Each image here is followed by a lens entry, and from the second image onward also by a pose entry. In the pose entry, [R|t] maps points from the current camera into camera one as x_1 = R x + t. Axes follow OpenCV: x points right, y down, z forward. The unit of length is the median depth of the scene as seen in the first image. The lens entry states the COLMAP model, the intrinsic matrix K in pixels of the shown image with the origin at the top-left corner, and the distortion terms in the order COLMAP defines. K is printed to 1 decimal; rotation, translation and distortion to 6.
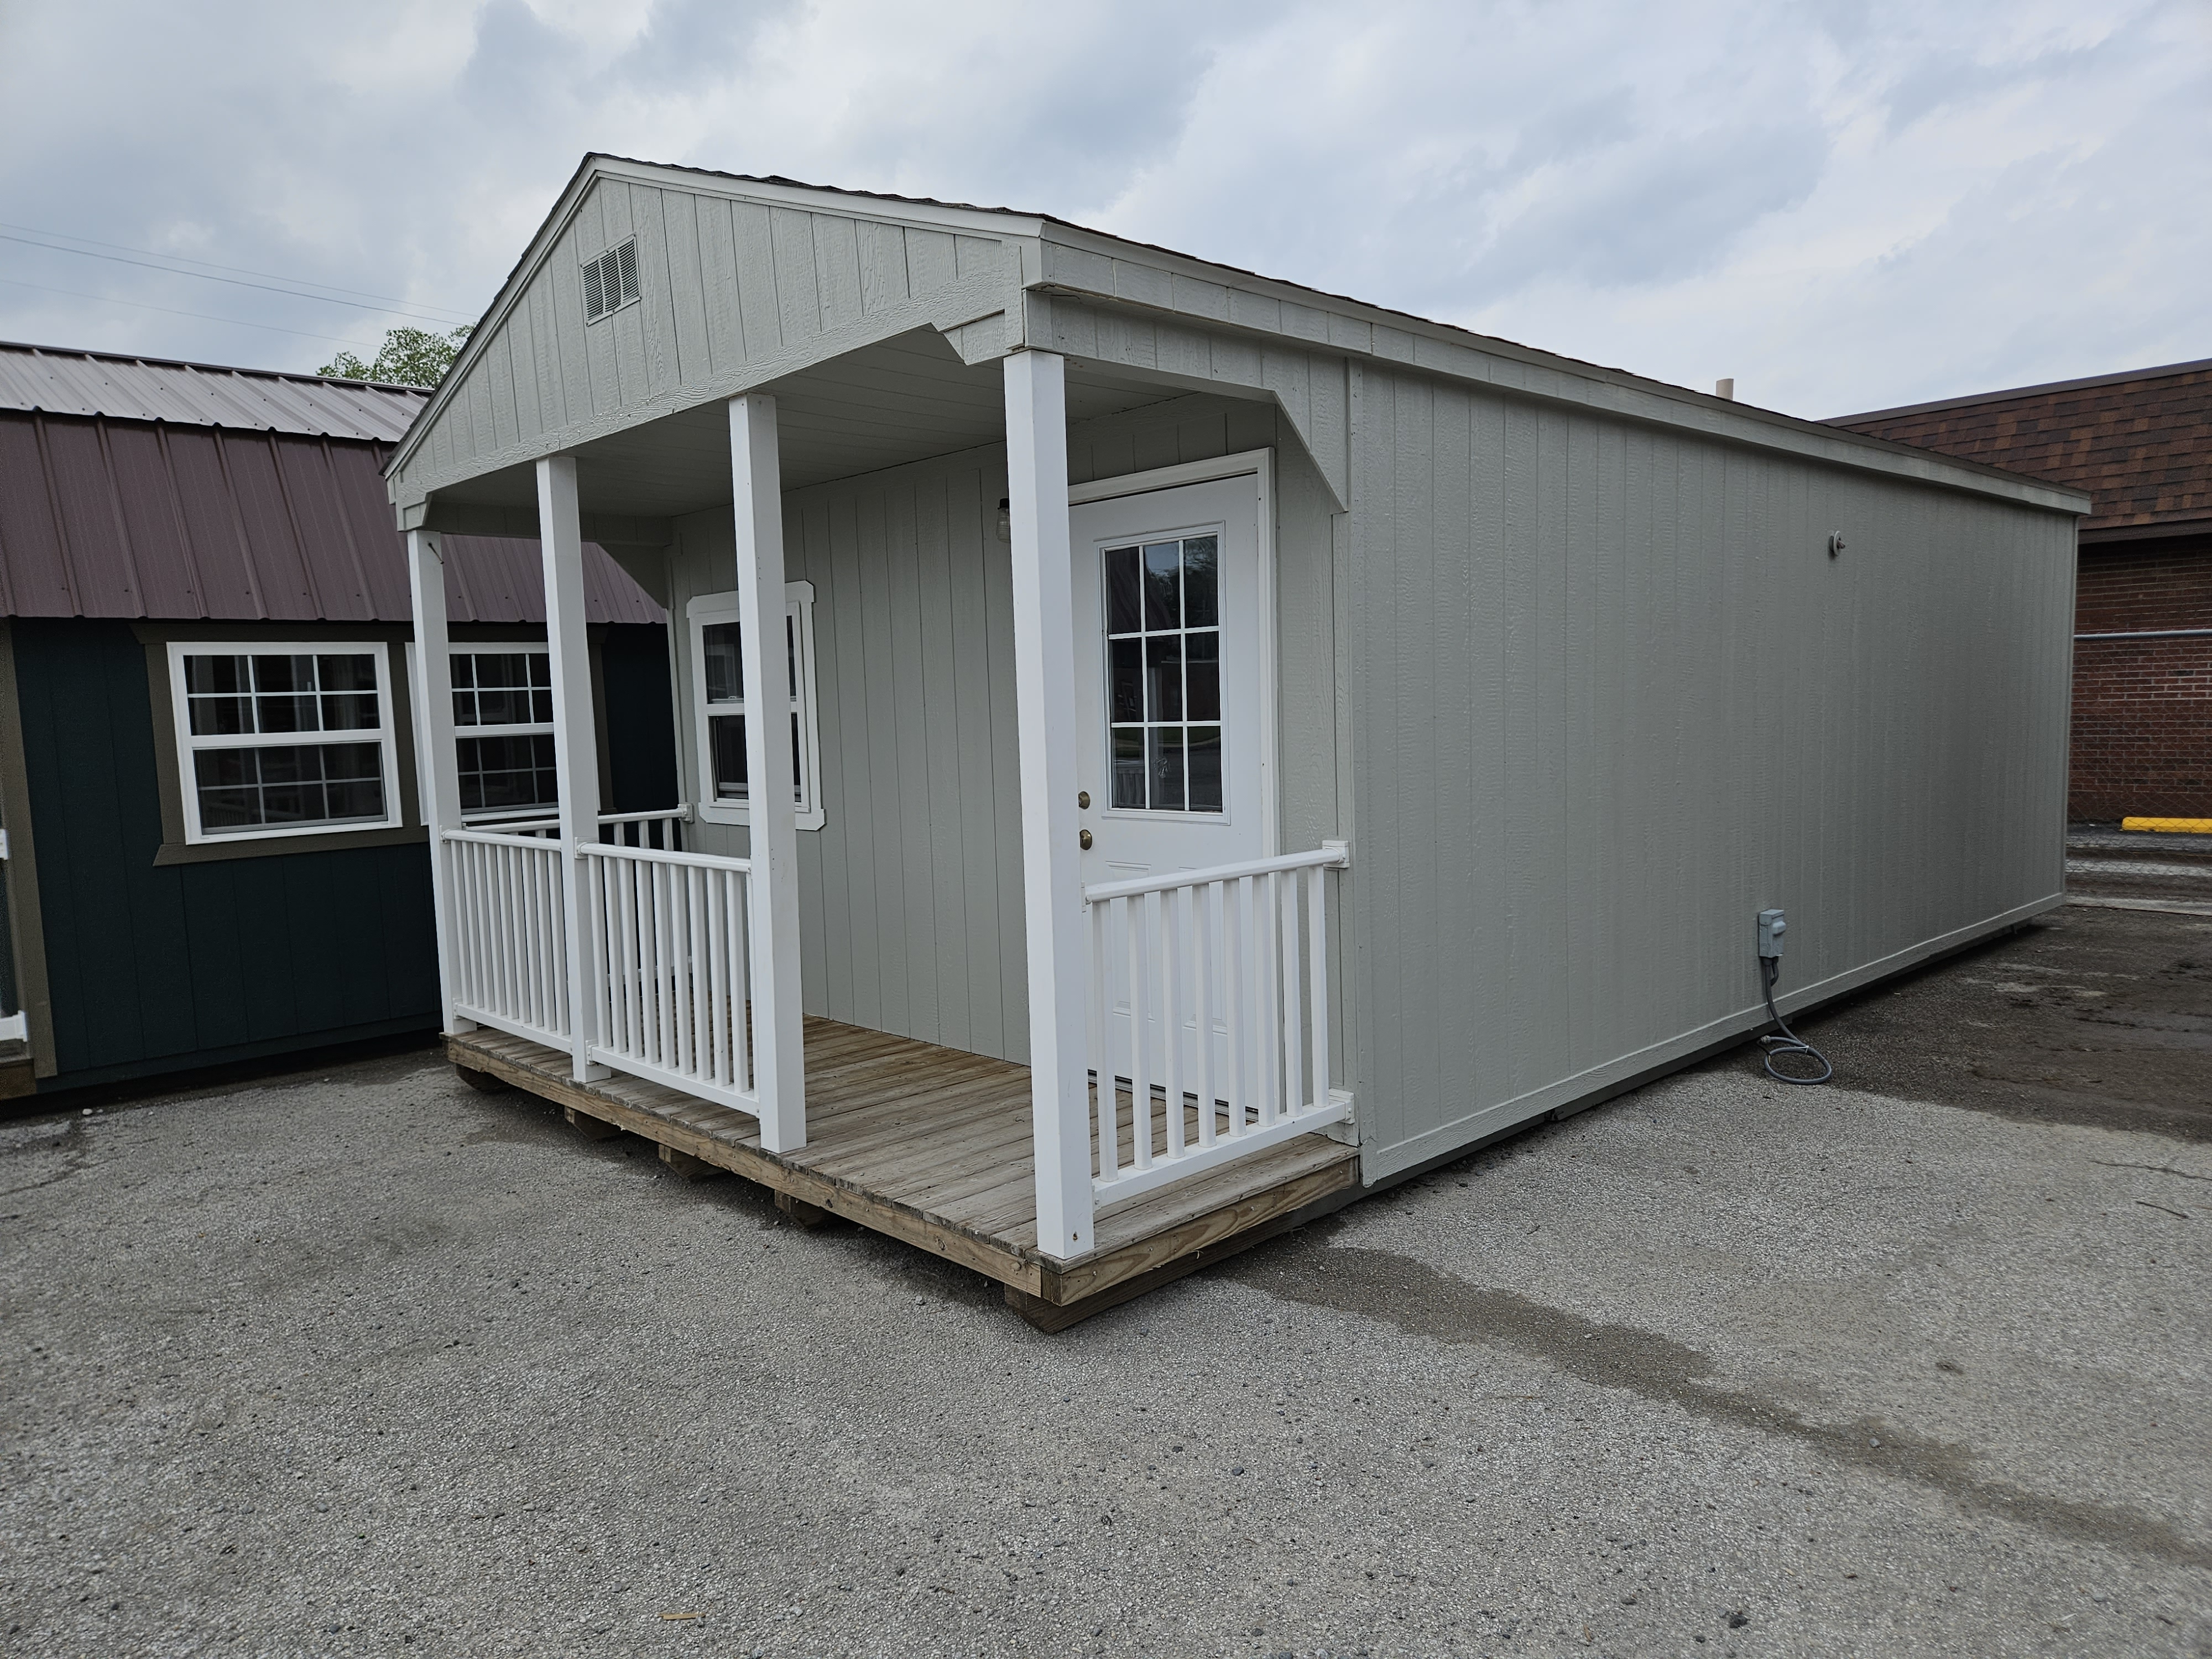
lens RADIAL K [[1470.7, 0, 1106.0], [0, 1470.7, 829.5], [0, 0, 1]] dist [0.112508, -0.101957]
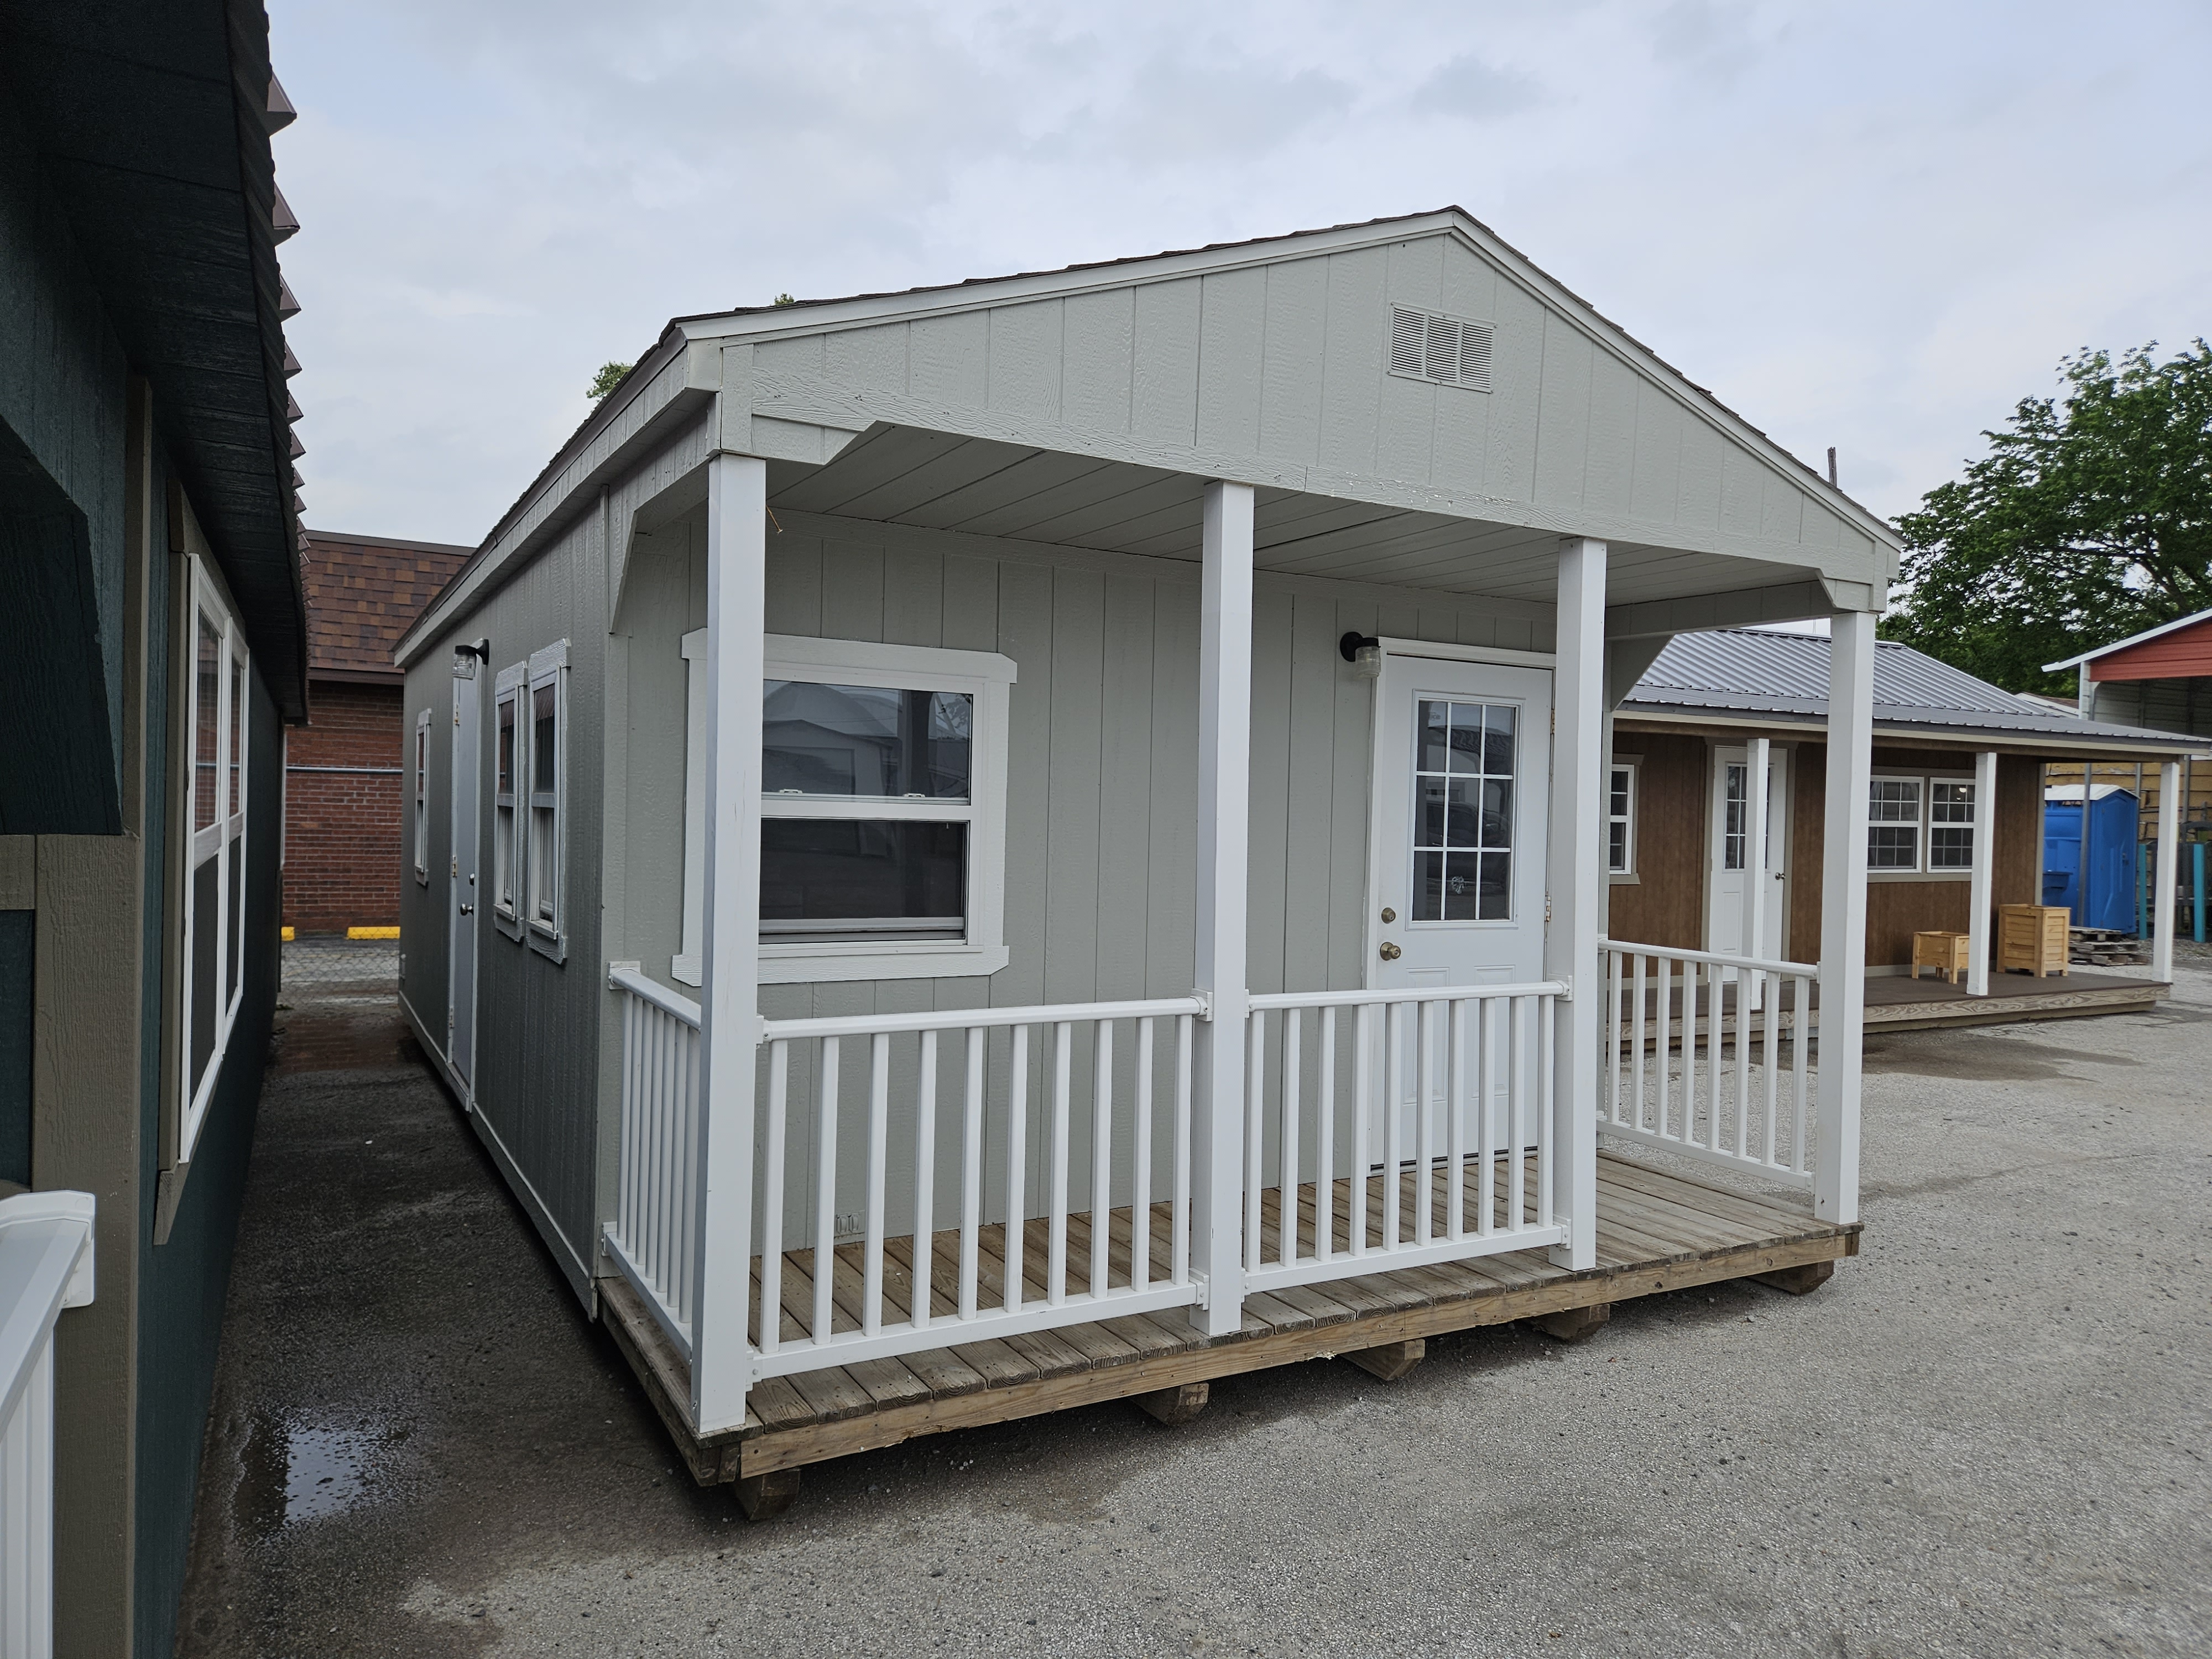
lens RADIAL K [[1470.7, 0, 1106.0], [0, 1470.7, 829.5], [0, 0, 1]] dist [0.112508, -0.101957]
pose [[0.236038, 0.022622, 0.971480, -1.223506], [0.051207, 0.998050, -0.035683, -0.059407], [-0.970394, 0.058169, 0.234420, 0.997610]]
